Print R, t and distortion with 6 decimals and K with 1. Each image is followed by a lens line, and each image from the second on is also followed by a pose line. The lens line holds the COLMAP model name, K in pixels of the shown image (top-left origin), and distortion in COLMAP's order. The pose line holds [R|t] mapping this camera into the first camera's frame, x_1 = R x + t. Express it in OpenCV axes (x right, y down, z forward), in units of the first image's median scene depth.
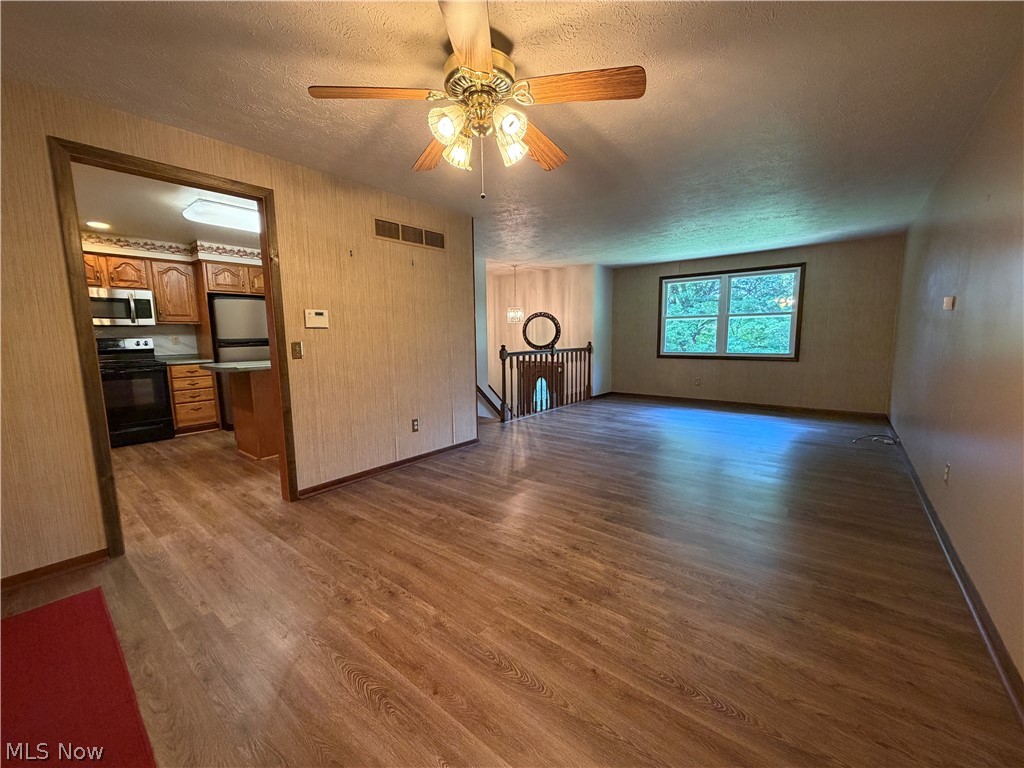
lens RADIAL K [[407.6, 0, 510.2], [0, 407.6, 386.5], [0, 0, 1]] dist [-0.000445, 0.000062]
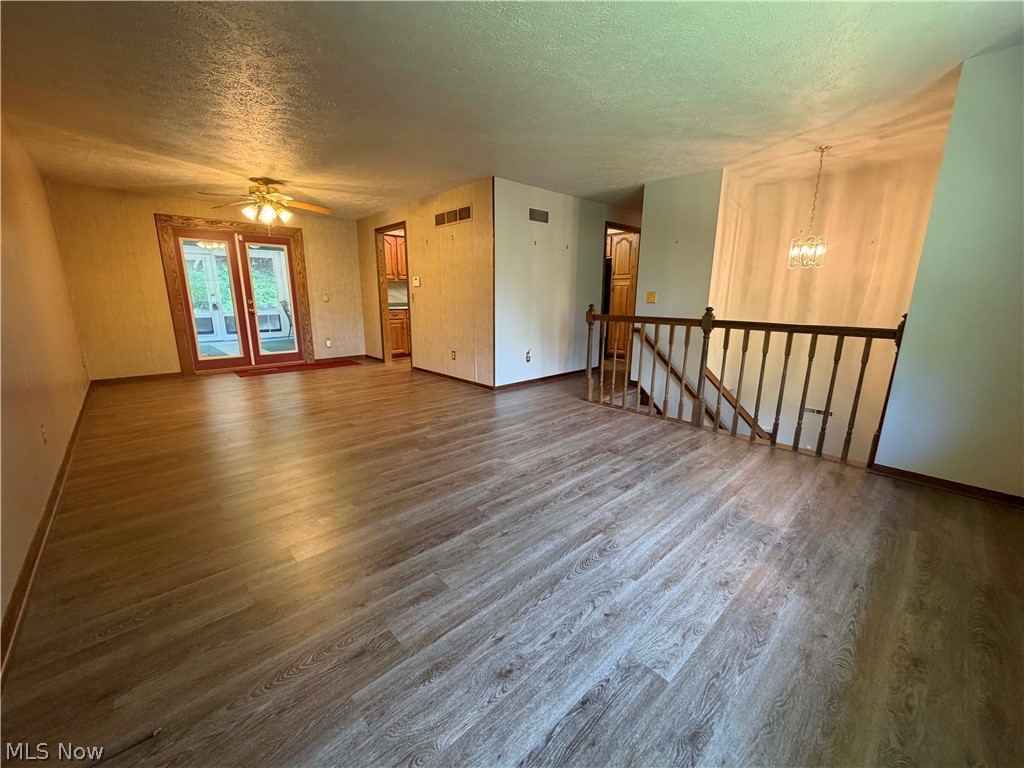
lens RADIAL K [[407.6, 0, 510.2], [0, 407.6, 386.5], [0, 0, 1]] dist [-0.000445, 0.000062]
pose [[-0.147531, 0.231085, -0.961683, 1.071887], [-0.124709, 0.960216, 0.249864, -0.169927], [0.981164, 0.156793, -0.112844, 1.294031]]
